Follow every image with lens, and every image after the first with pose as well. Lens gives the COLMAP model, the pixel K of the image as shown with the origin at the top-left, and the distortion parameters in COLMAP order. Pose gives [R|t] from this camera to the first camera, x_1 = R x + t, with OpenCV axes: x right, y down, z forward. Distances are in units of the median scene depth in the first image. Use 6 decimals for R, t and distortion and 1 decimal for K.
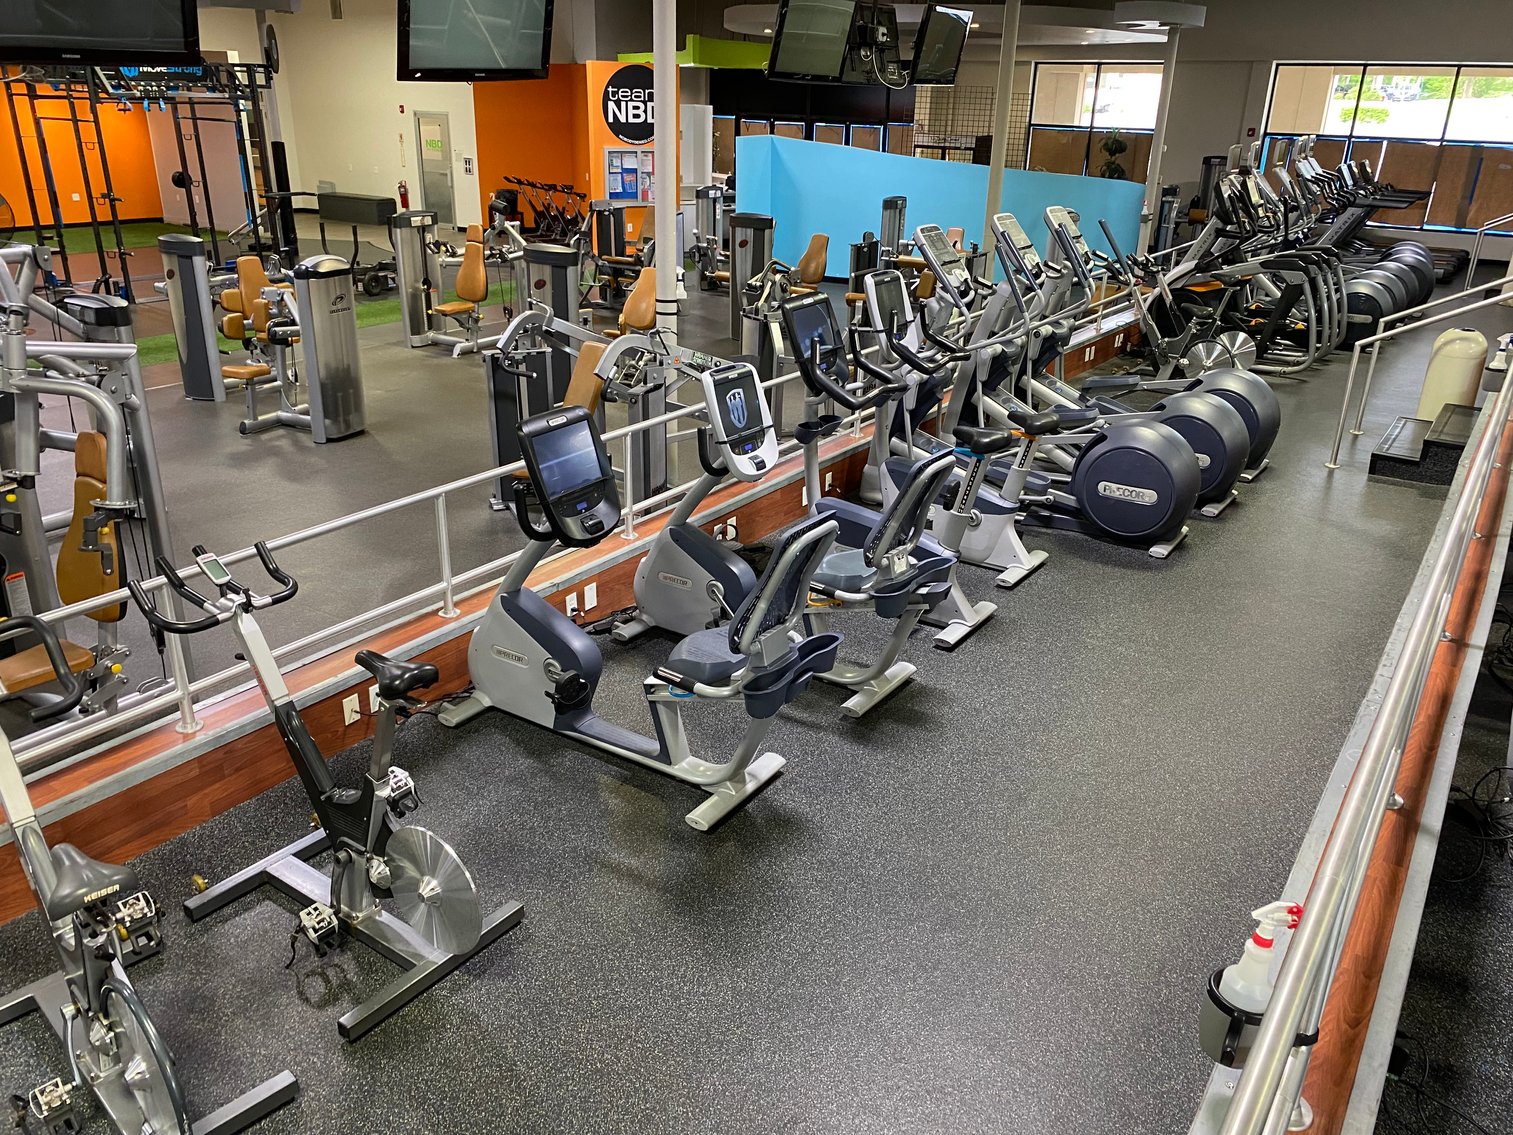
lens RADIAL K [[1154.4, 0, 762.3], [0, 1154.4, 558.8], [0, 0, 1]] dist [0.010361, 0.007590]
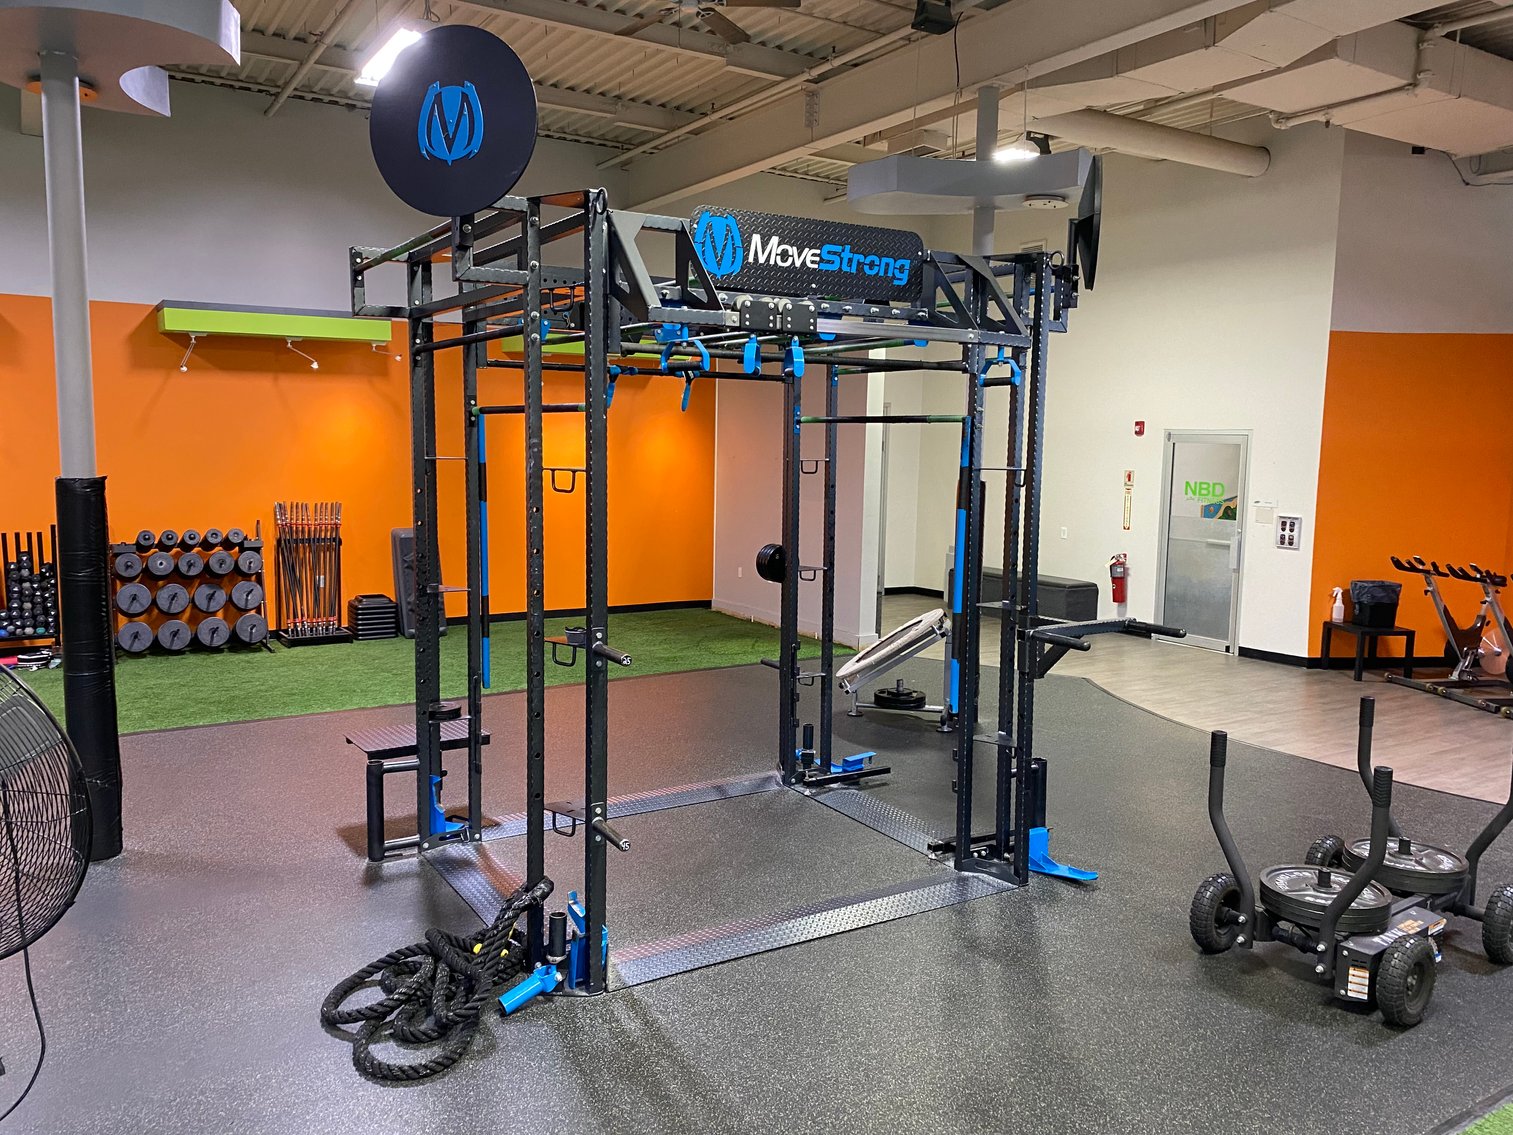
lens RADIAL K [[1154.4, 0, 753.9], [0, 1154.4, 569.3], [0, 0, 1]] dist [0.010361, 0.007590]
pose [[0.916068, 0.036330, -0.399374, -0.308553], [-0.145625, 0.958042, -0.246879, -0.199118], [0.373648, 0.284317, 0.882922, 0.568625]]
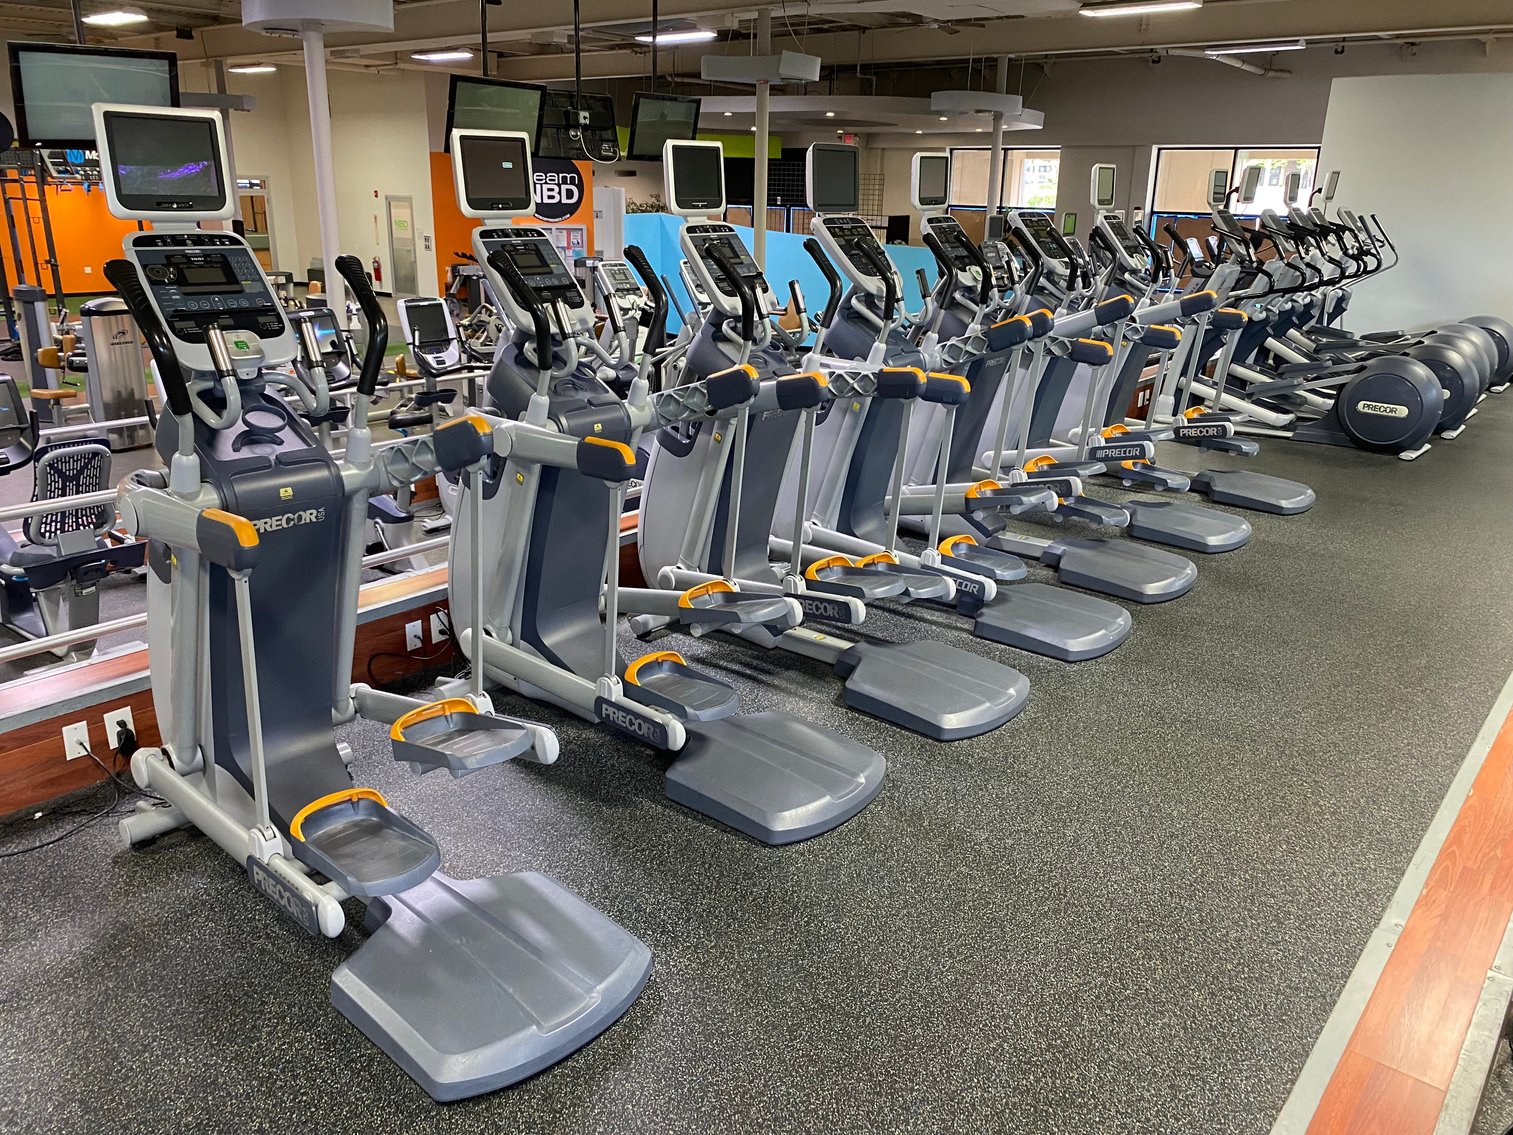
lens RADIAL K [[1154.4, 0, 758.4], [0, 1154.4, 553.2], [0, 0, 1]] dist [0.010361, 0.007590]
pose [[0.995071, 0.024387, -0.096124, 0.206090], [-0.031677, 0.996676, -0.075063, 0.036198], [0.093974, 0.077738, 0.992535, -0.059391]]
